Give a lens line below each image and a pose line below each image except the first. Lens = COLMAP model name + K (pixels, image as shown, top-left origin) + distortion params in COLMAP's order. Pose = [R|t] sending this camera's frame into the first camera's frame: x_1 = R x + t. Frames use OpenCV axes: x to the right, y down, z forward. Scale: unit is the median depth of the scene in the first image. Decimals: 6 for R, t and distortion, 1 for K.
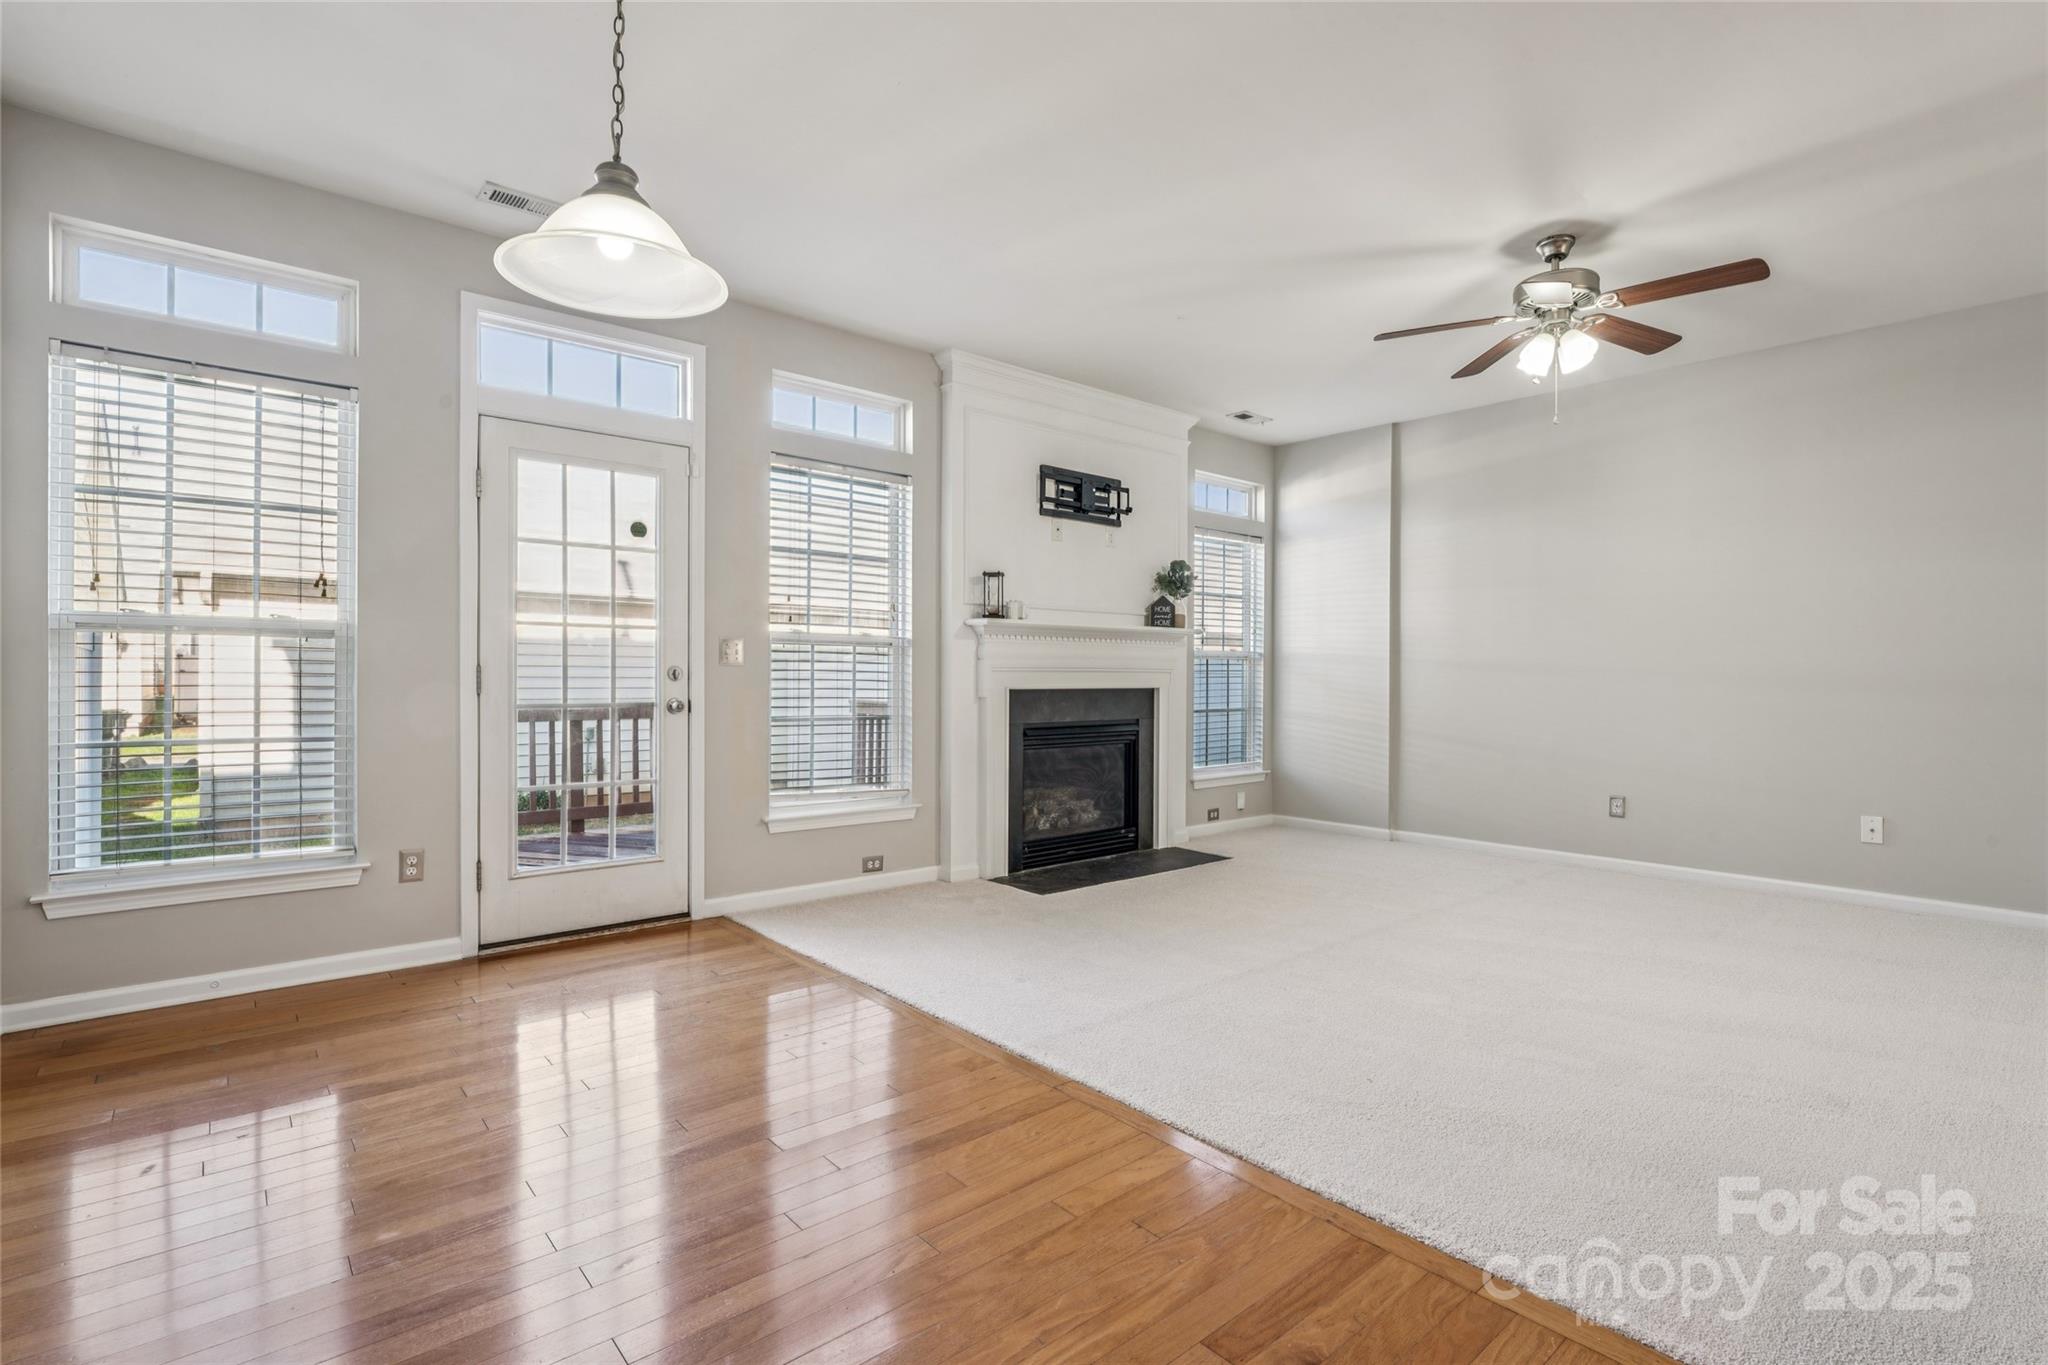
lens RADIAL K [[953.1, 0, 1009.6], [0, 953.1, 676.2], [0, 0, 1]] dist [-0.008623, 0.000543]
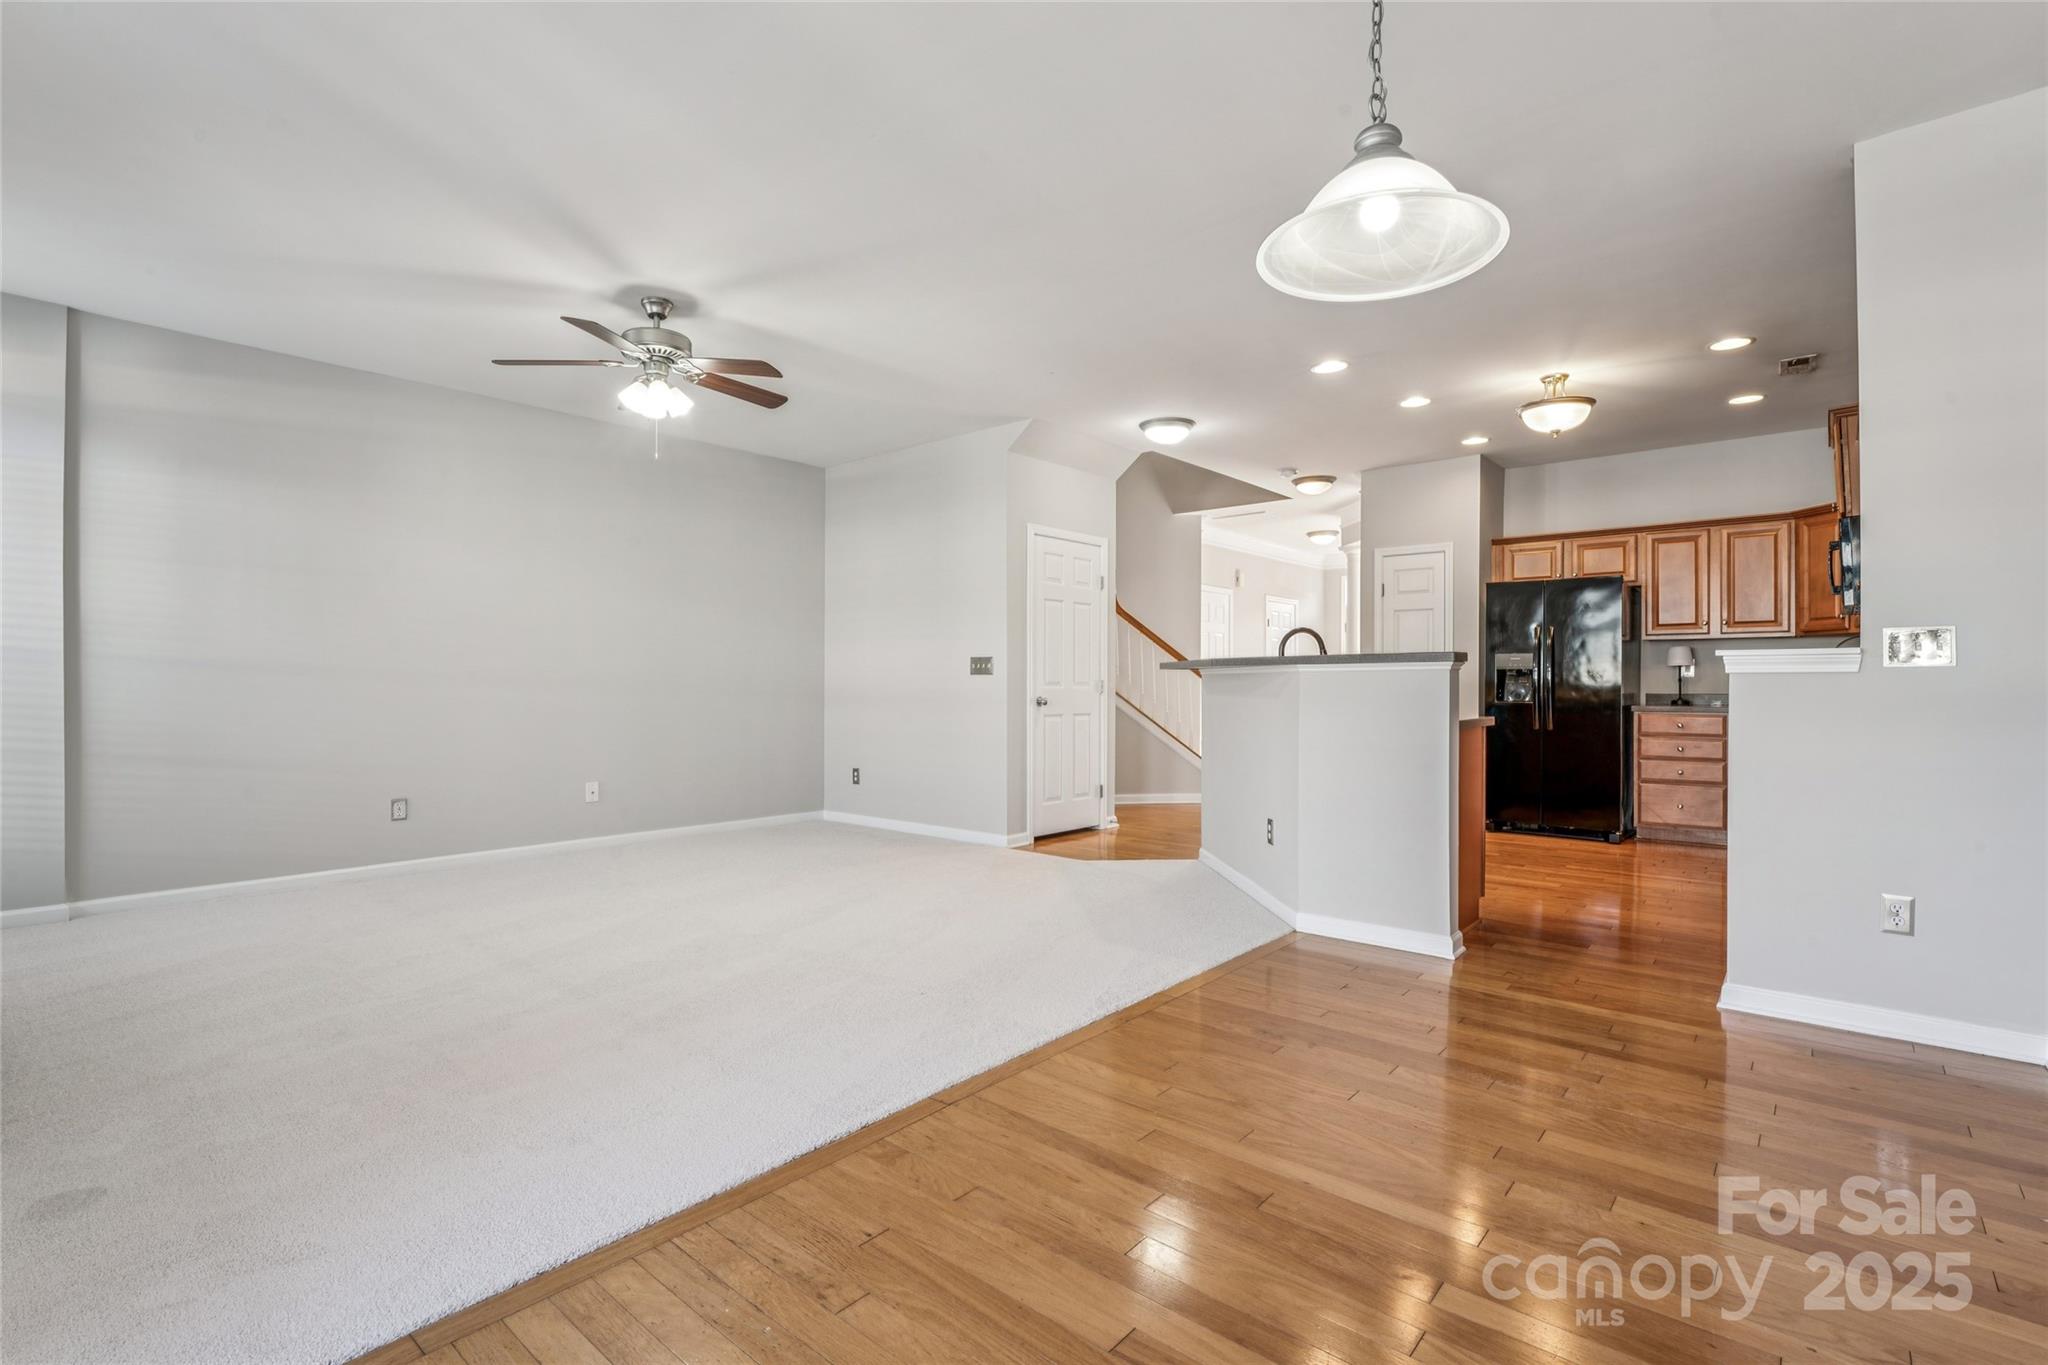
lens RADIAL K [[953.1, 0, 1008.0], [0, 953.1, 687.3], [0, 0, 1]] dist [-0.008623, 0.000543]
pose [[-0.148521, -0.011077, 0.988847, -0.427825], [-0.001894, 0.999939, 0.010917, -0.002807], [-0.988907, -0.000251, -0.148533, 0.504343]]
